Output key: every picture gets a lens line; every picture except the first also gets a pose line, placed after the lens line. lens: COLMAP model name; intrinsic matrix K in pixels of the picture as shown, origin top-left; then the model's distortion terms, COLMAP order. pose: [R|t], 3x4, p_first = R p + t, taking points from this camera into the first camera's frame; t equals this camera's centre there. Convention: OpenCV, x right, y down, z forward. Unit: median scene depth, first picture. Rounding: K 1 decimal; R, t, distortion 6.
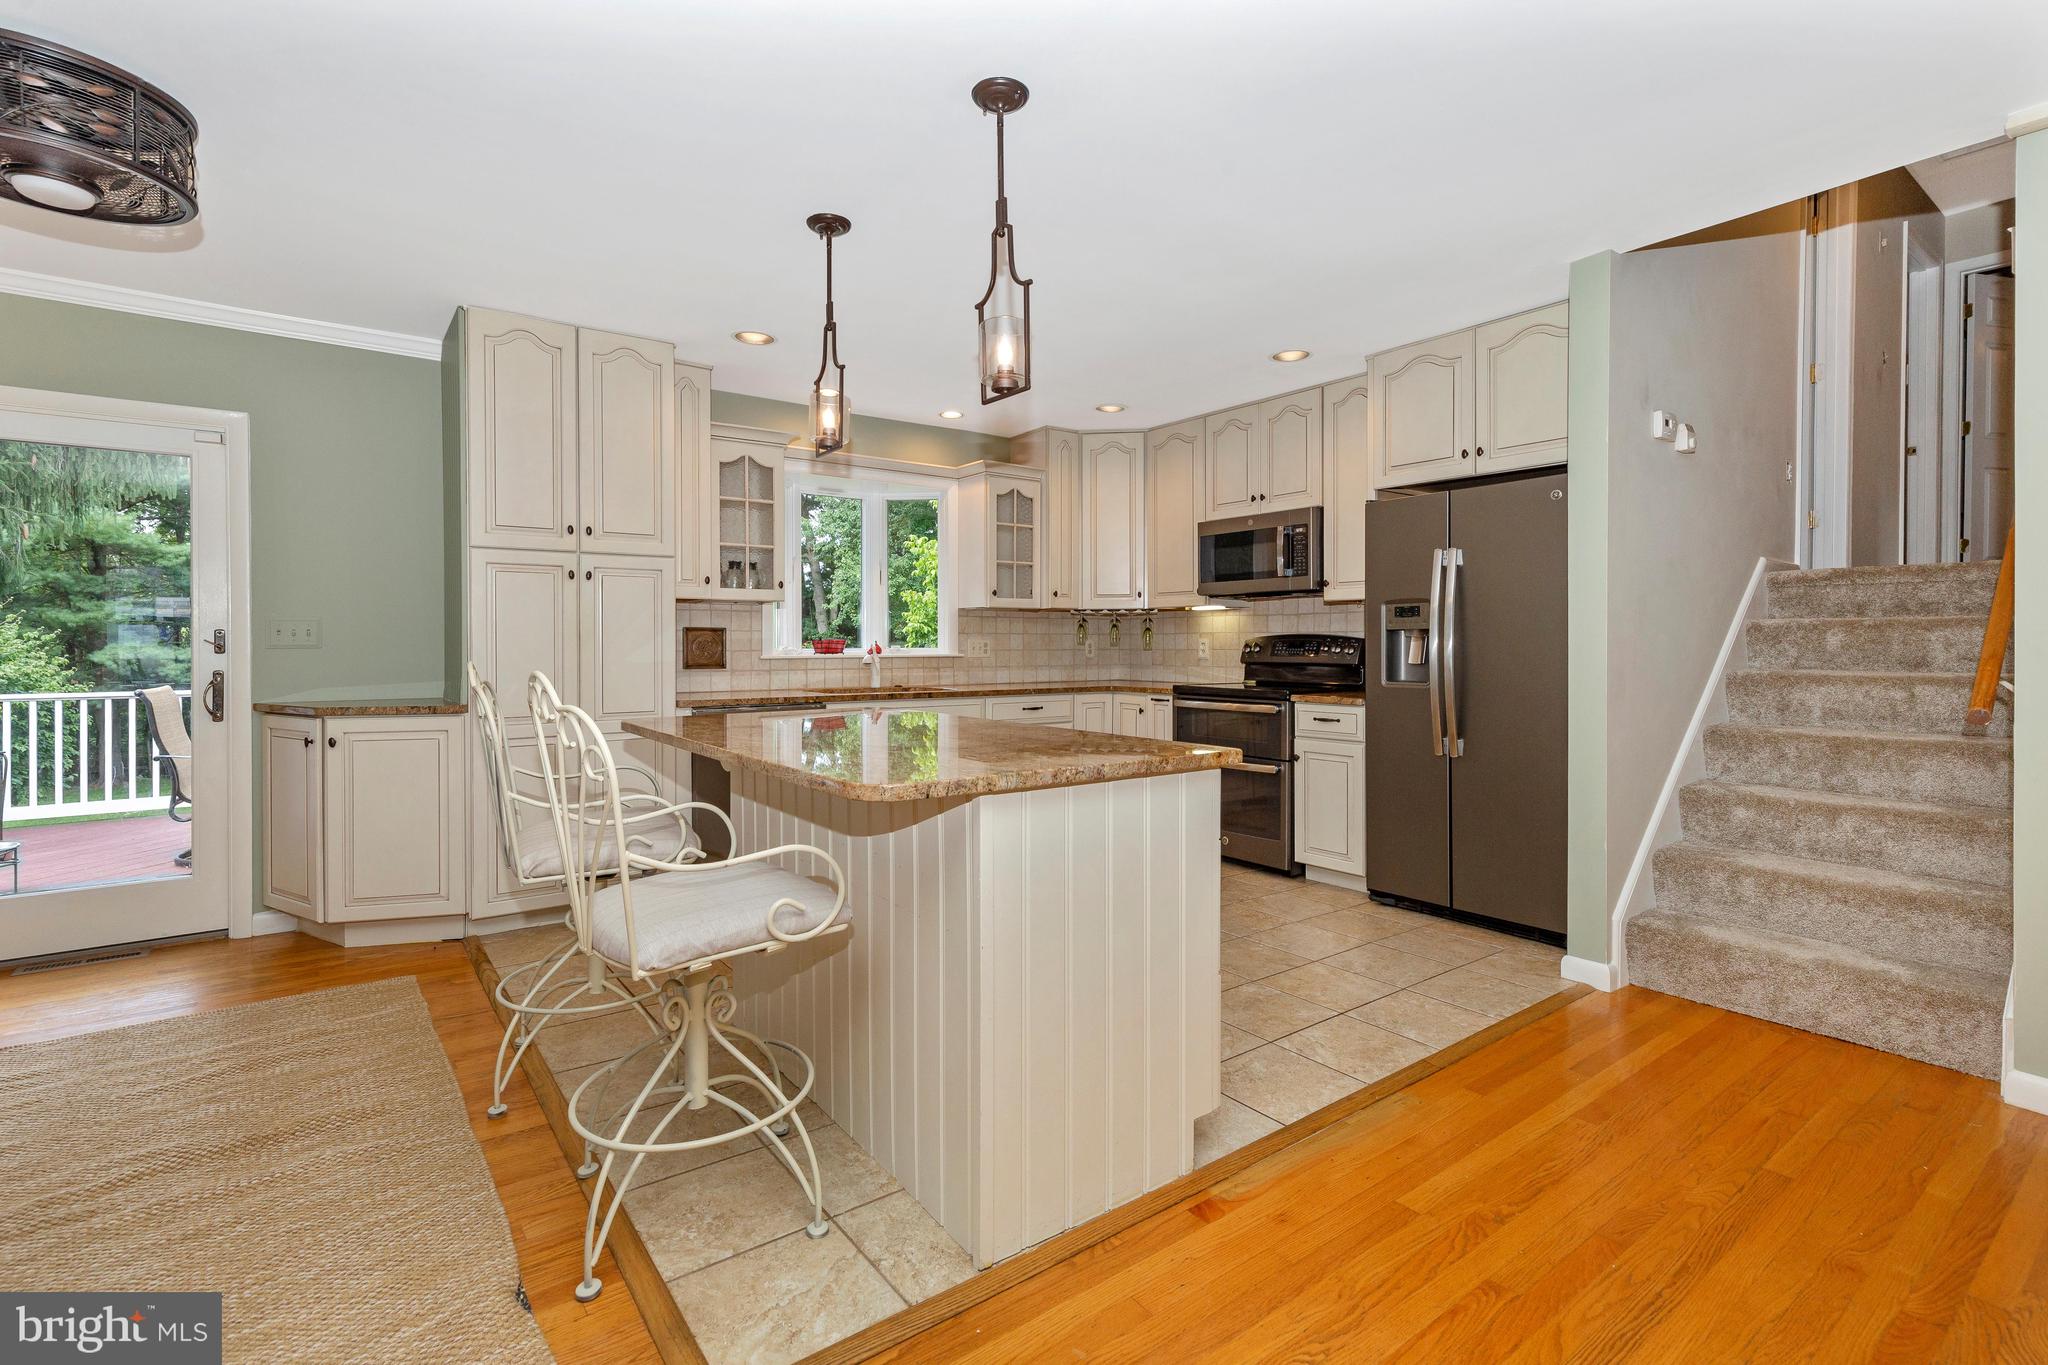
lens RADIAL K [[925.7, 0, 1027.0], [0, 925.7, 654.6], [0, 0, 1]] dist [0.010582, -0.000754]
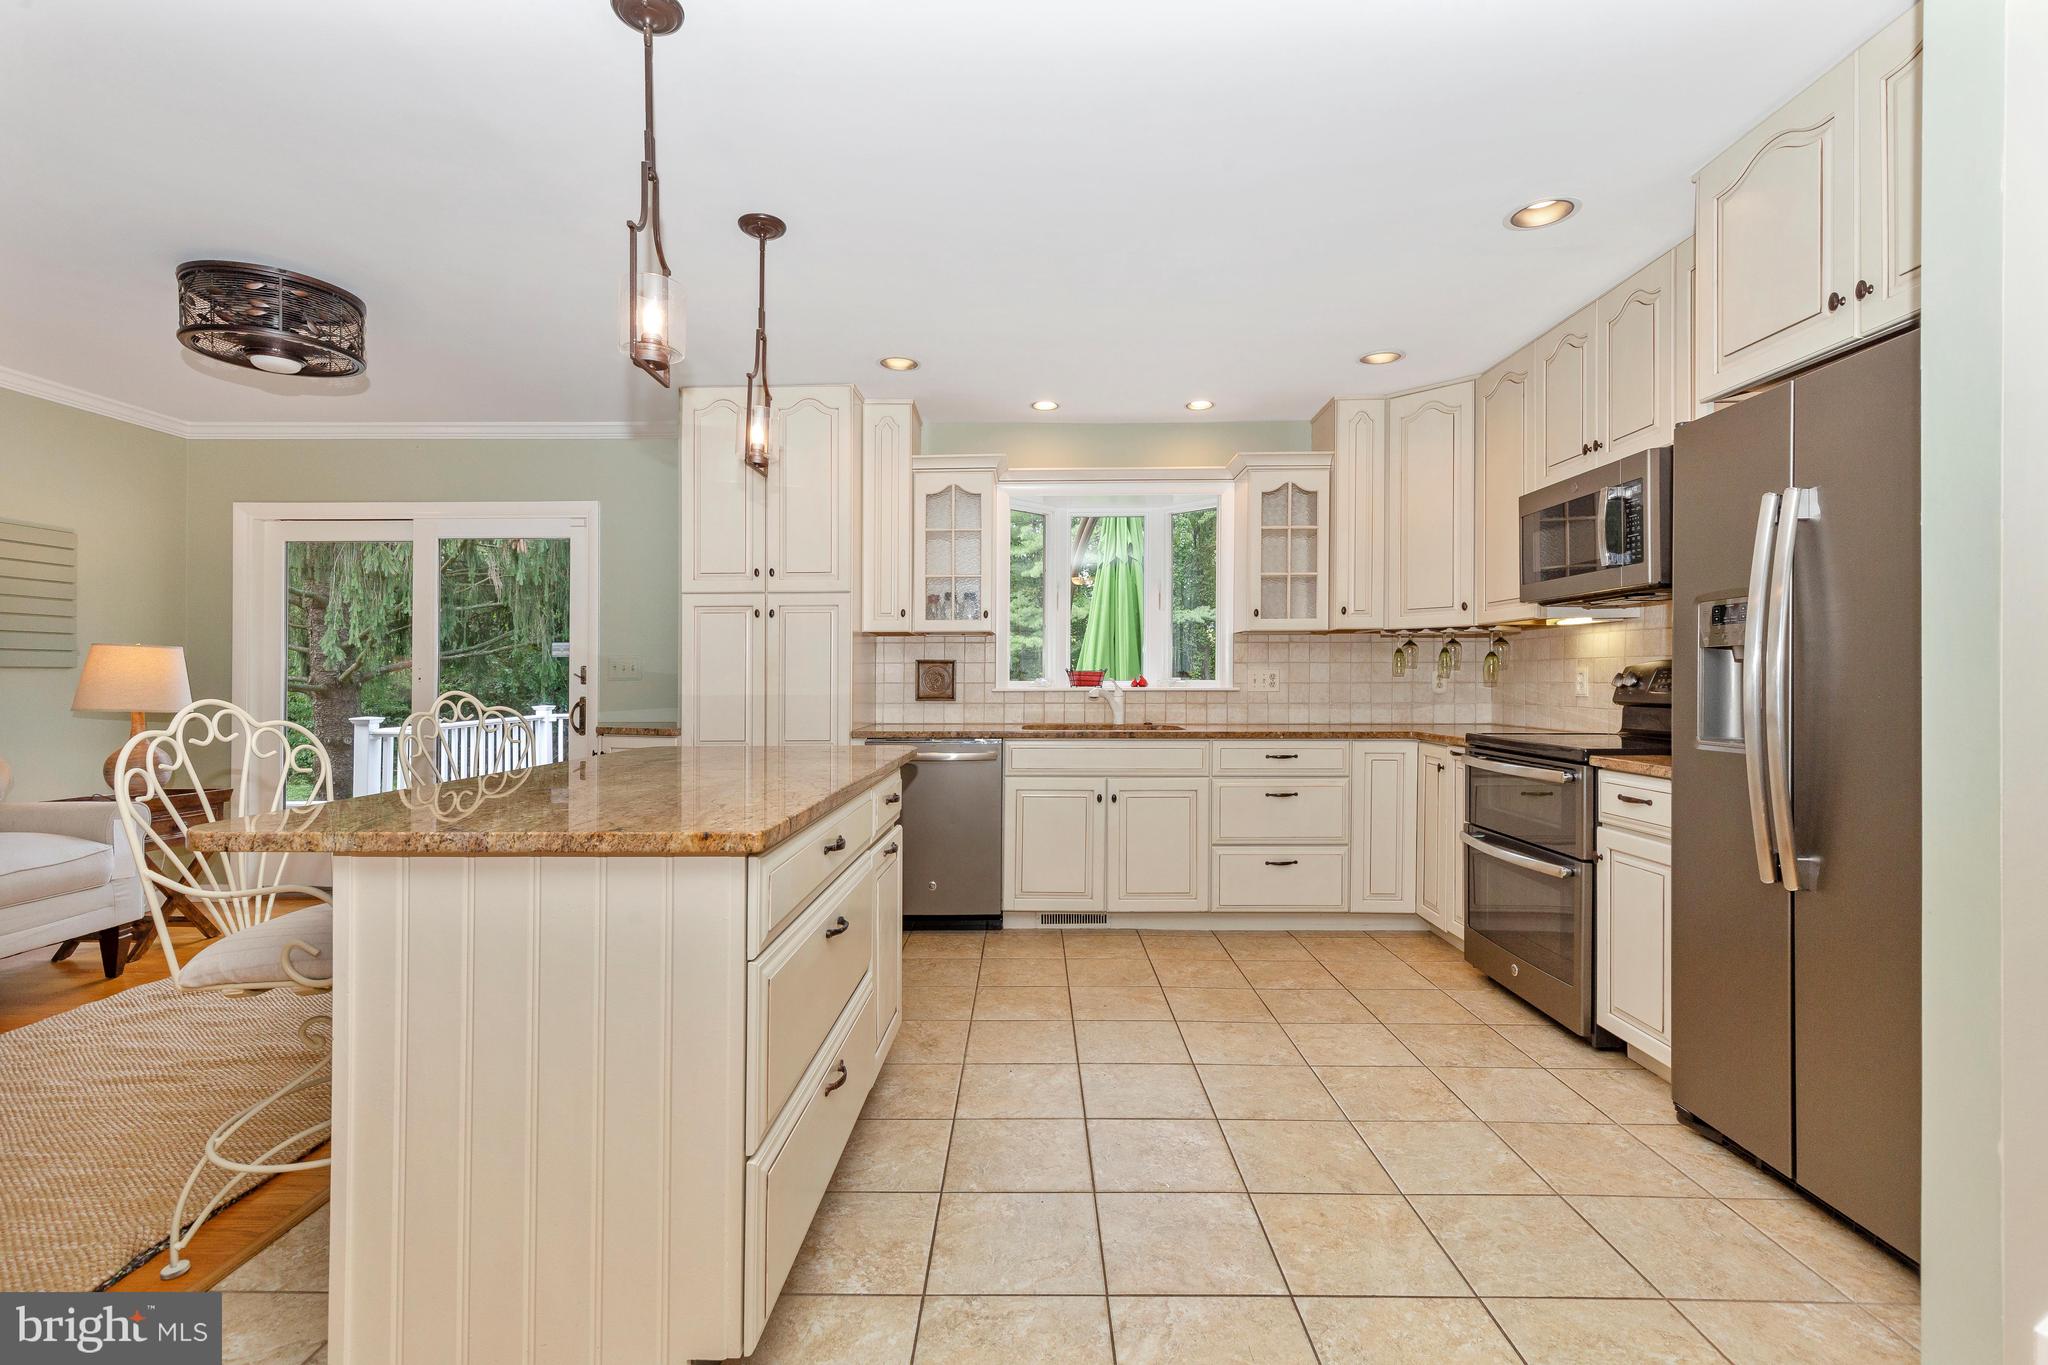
lens RADIAL K [[926.5, 0, 1024.0], [0, 926.5, 682.5], [0, 0, 1]] dist [0.001520, 0.000617]
pose [[0.792688, 0.001069, -0.609627, 0.402560], [-0.004322, 0.999983, -0.003867, -0.001347], [0.609613, 0.005700, 0.792679, 0.302844]]
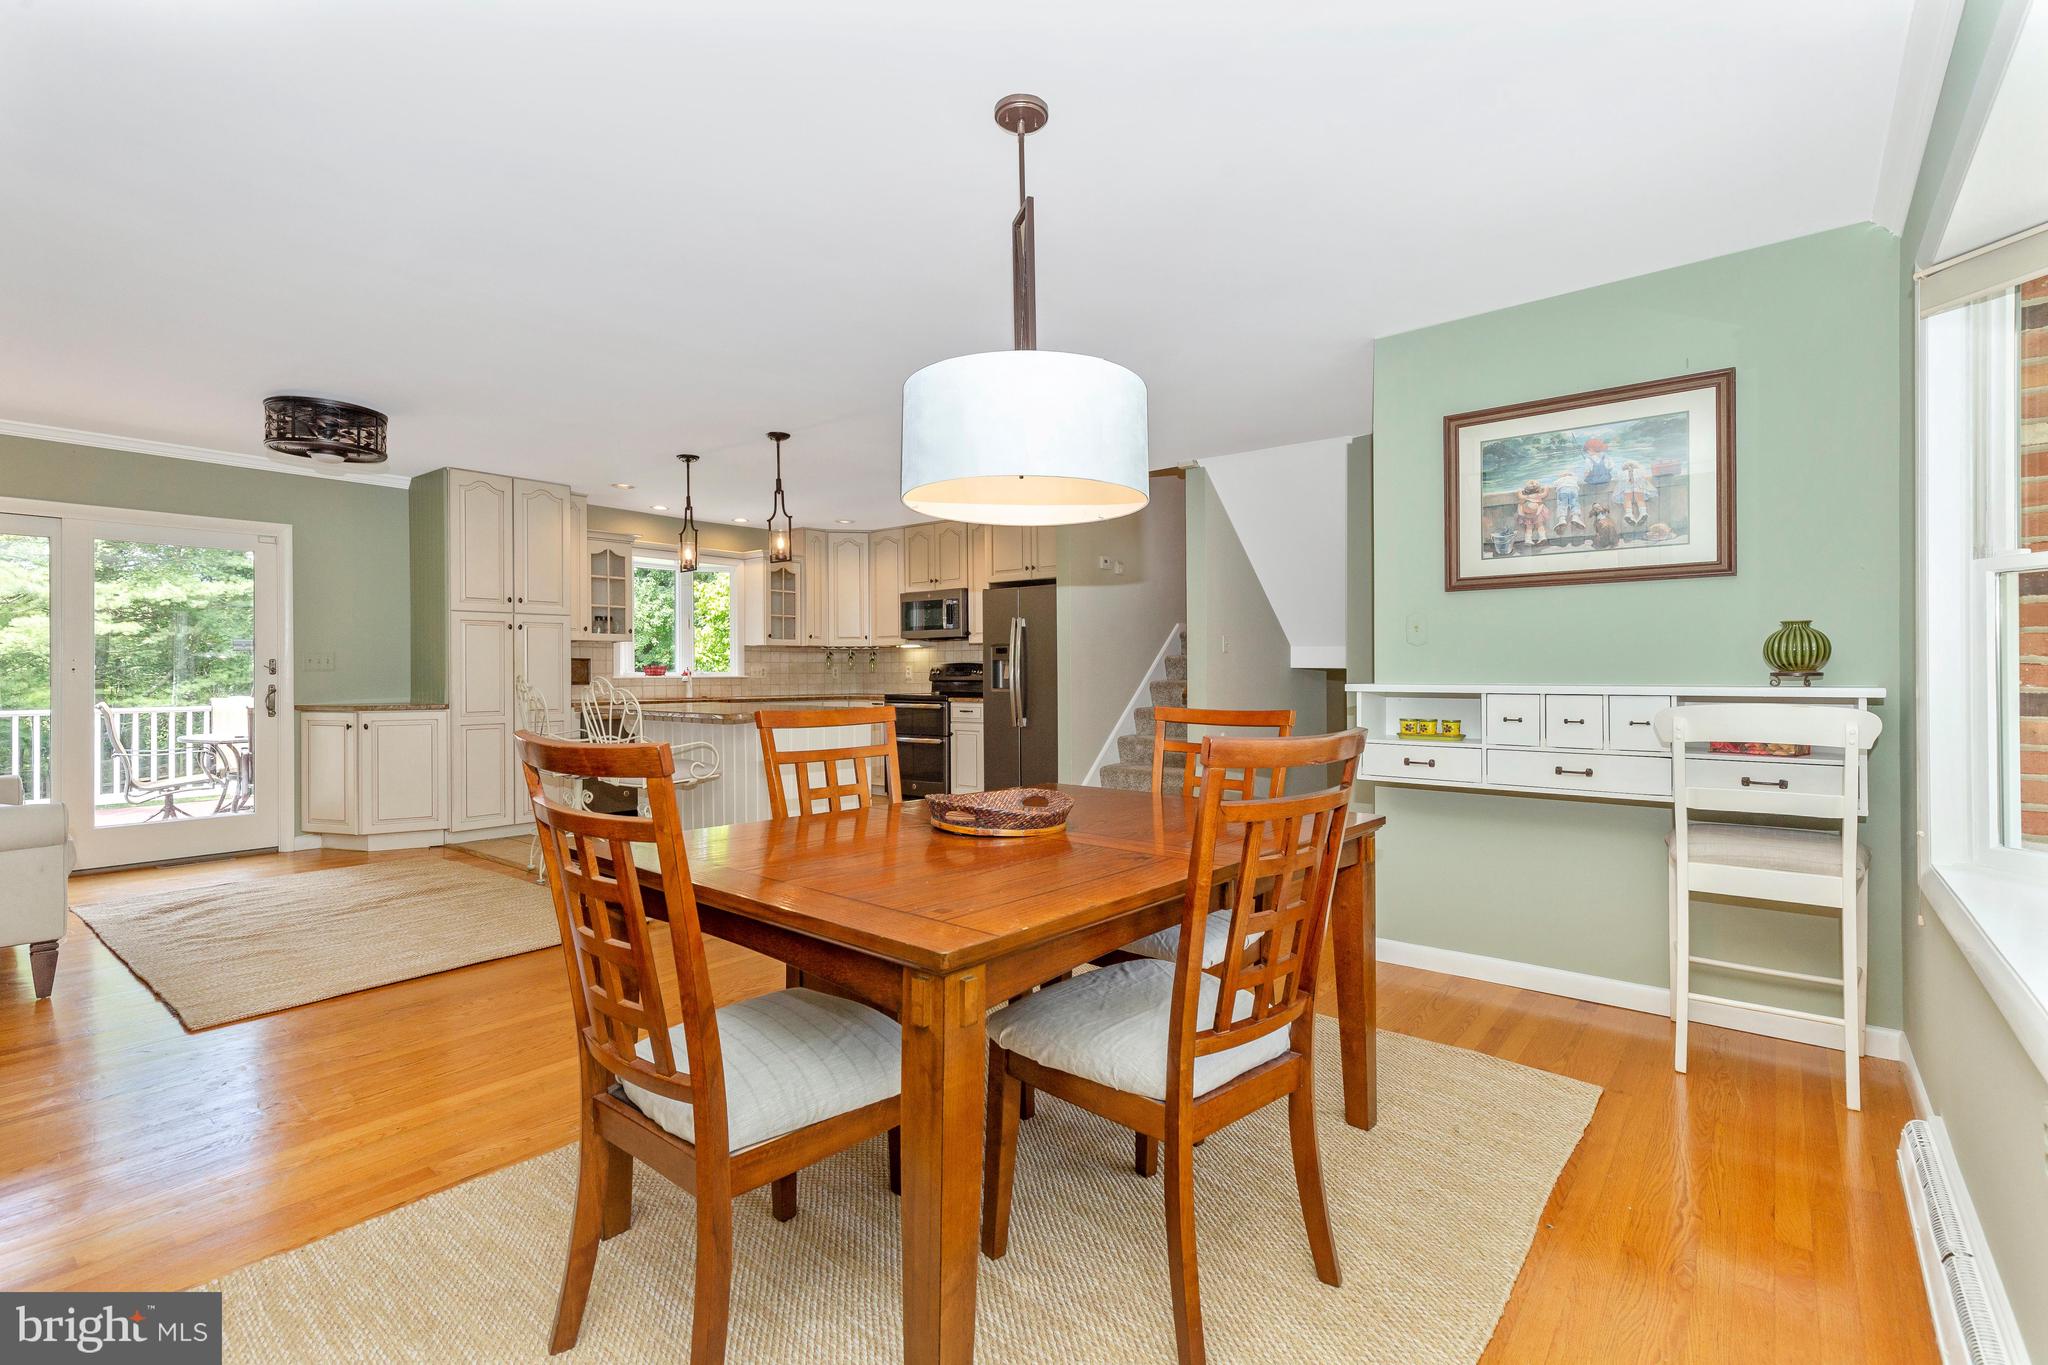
lens RADIAL K [[914.6, 0, 1024.0], [0, 914.6, 682.5], [0, 0, 1]] dist [0.002708, 0.000304]
pose [[0.969607, -0.004784, 0.244623, 0.003039], [0.005151, 0.999986, -0.000858, 0.019265], [-0.244615, 0.002092, 0.969618, -0.772723]]
